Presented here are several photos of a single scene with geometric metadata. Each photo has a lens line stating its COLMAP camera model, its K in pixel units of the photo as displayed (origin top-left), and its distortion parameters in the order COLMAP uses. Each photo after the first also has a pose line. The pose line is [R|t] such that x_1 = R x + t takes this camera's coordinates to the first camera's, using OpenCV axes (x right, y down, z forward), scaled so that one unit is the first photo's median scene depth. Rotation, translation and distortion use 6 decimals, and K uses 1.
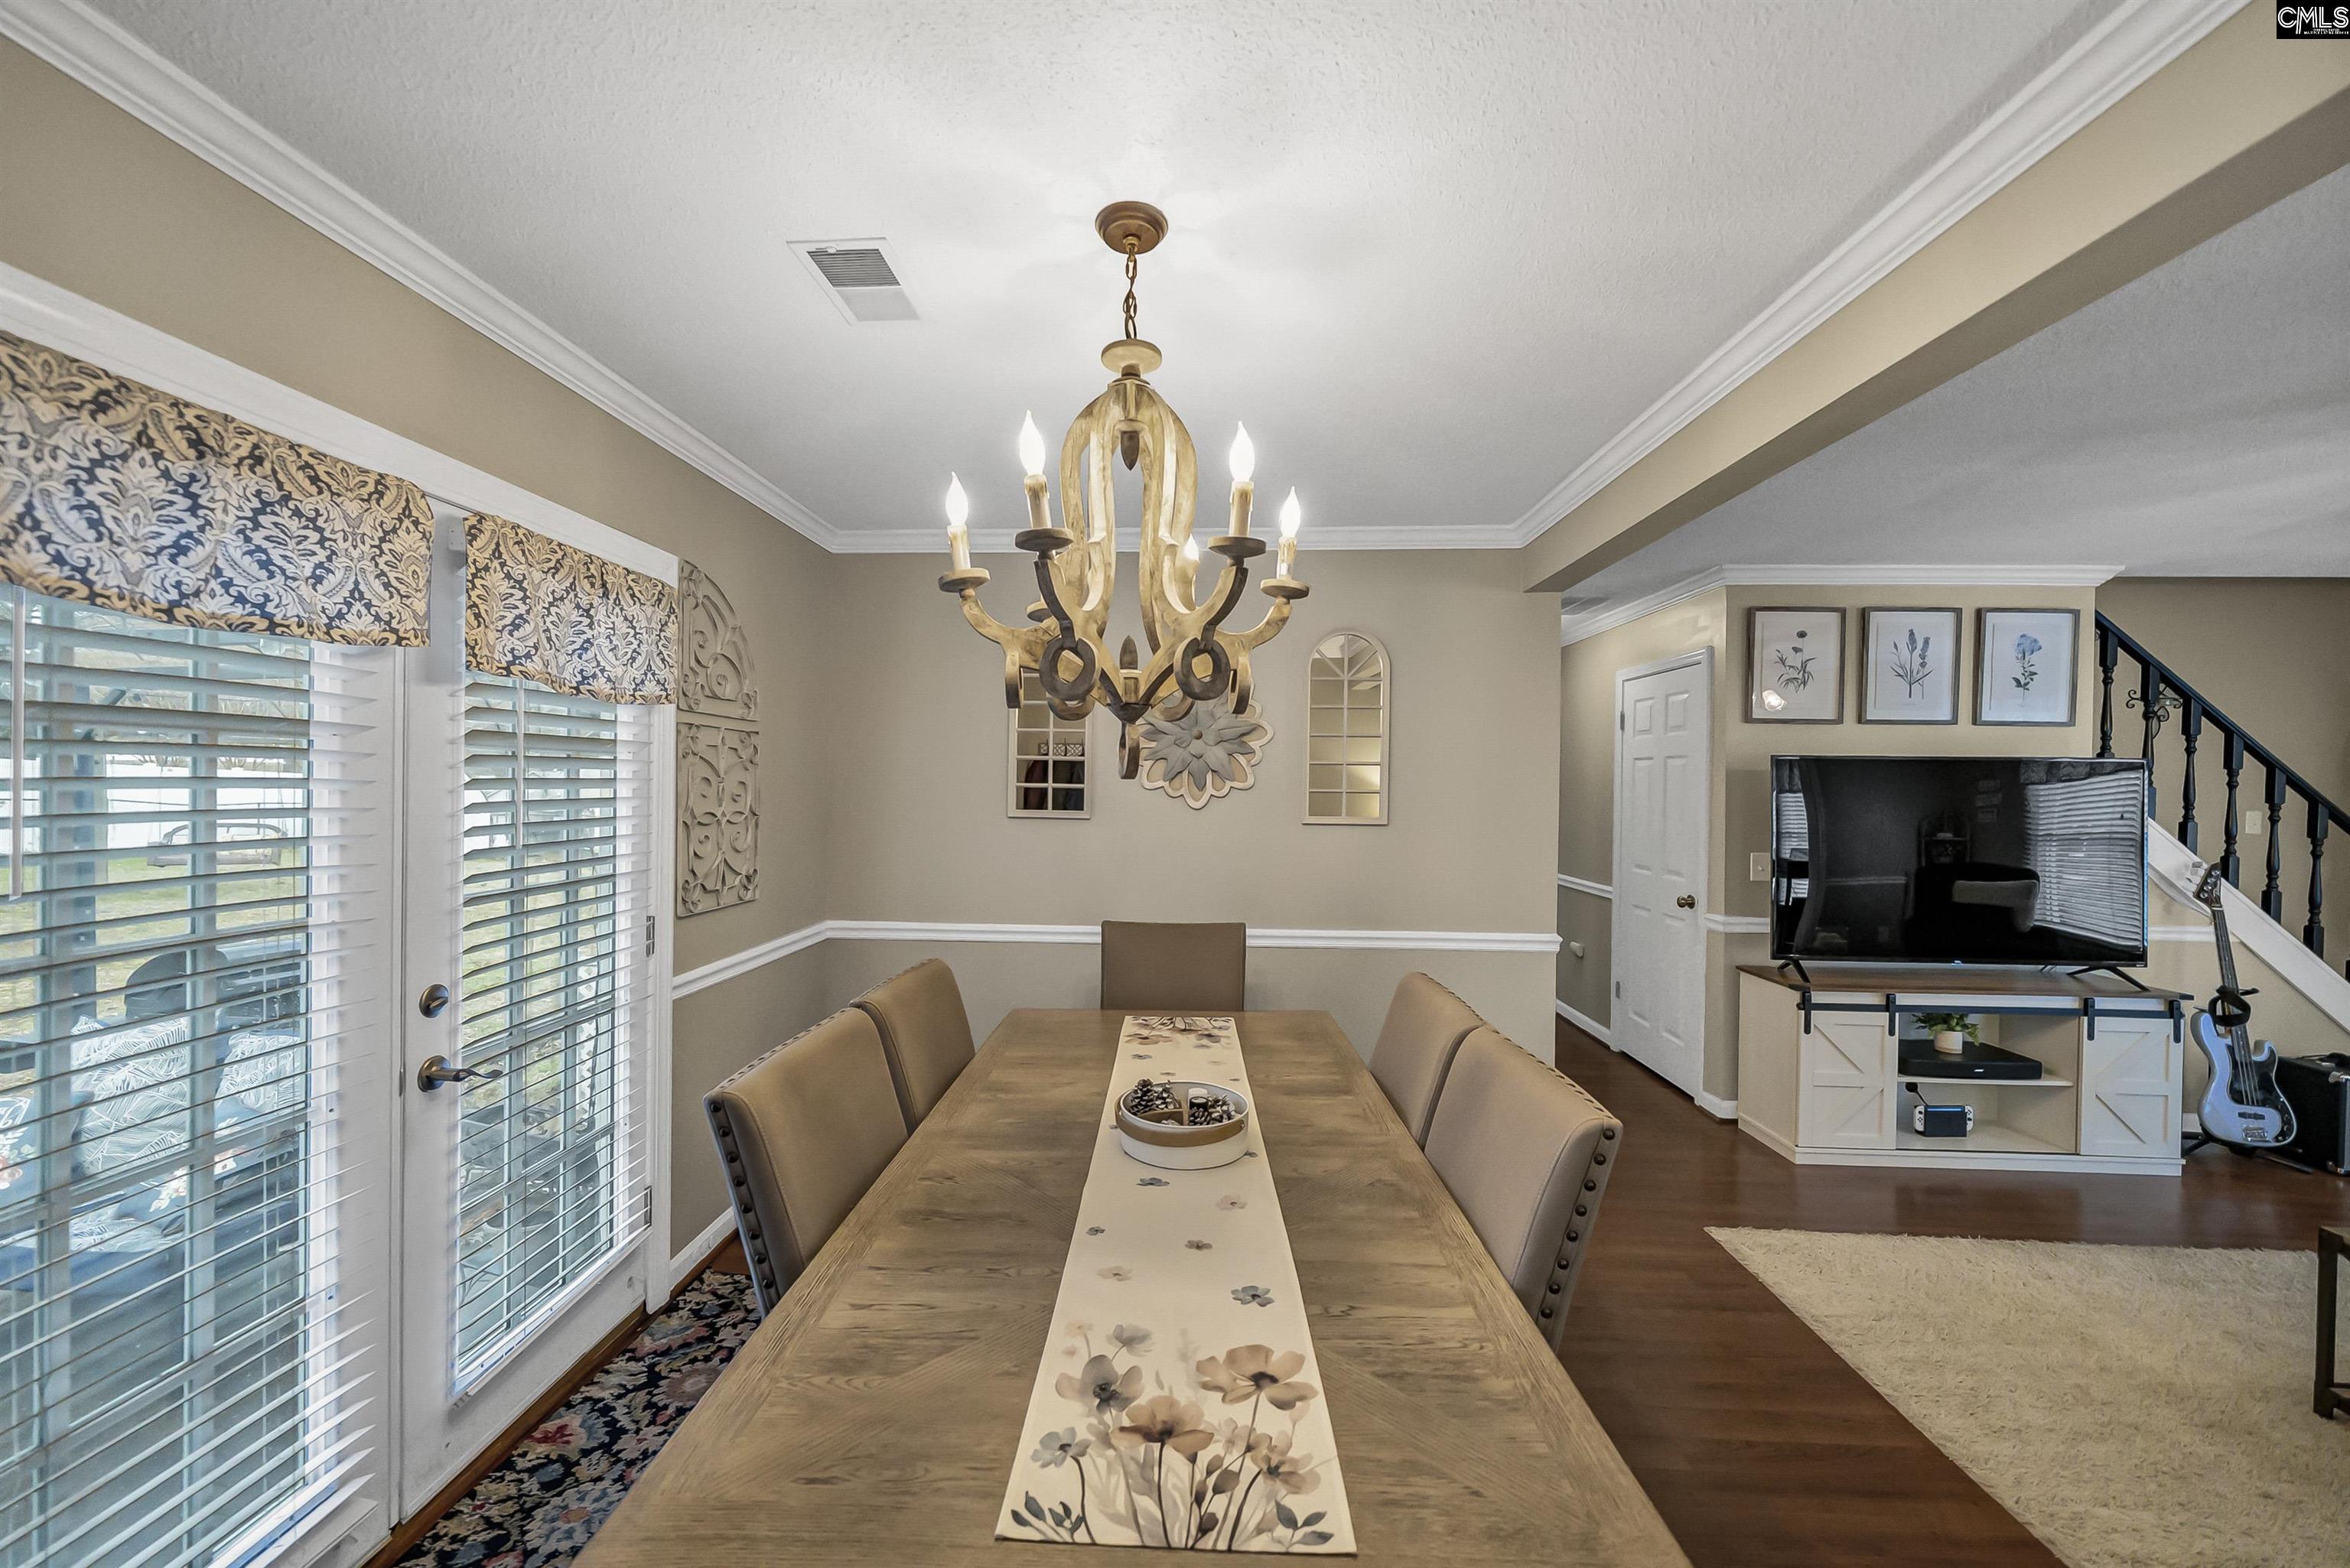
lens RADIAL K [[891.1, 0, 1098.7], [0, 891.1, 777.7], [0, 0, 1]] dist [-0.007111, 0.000790]
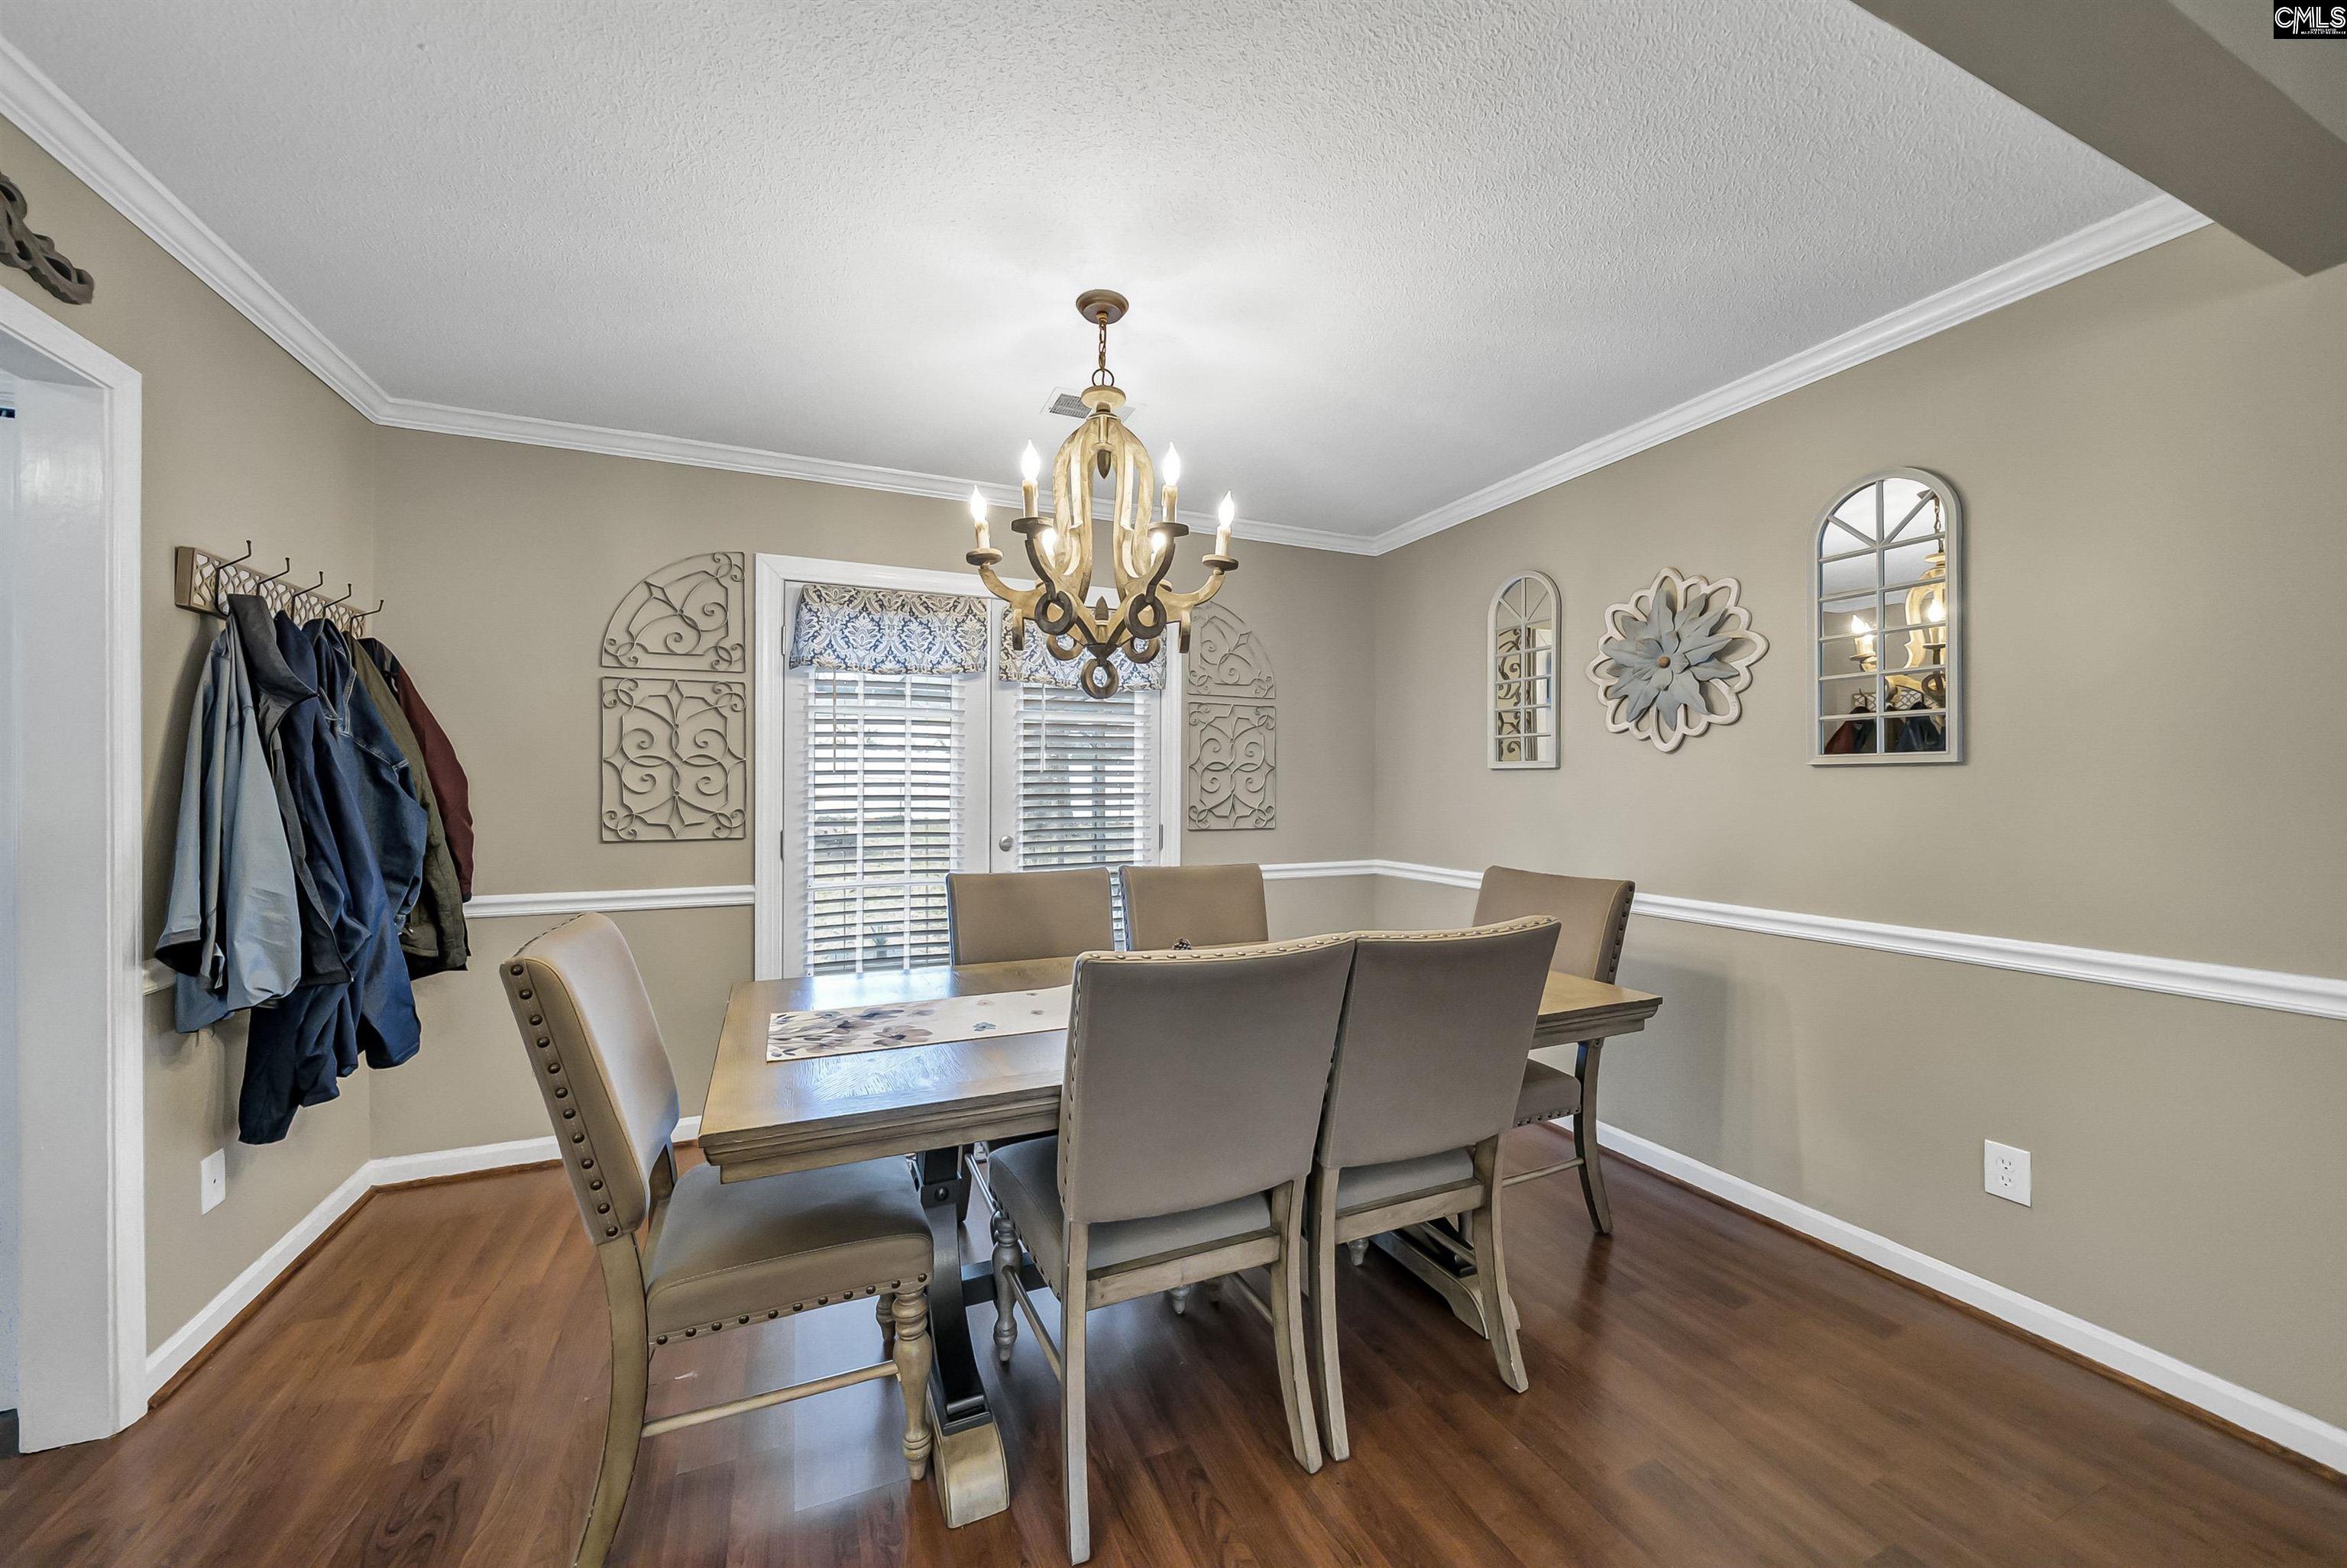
lens RADIAL K [[836.7, 0, 1161.6], [0, 836.7, 785.0], [0, 0, 1]] dist [-0.004495, -0.000060]
pose [[0.436588, -0.013708, -0.899557, 0.649996], [0.001385, 0.999893, -0.014564, 0.081137], [0.899660, 0.005113, 0.436561, 0.270031]]
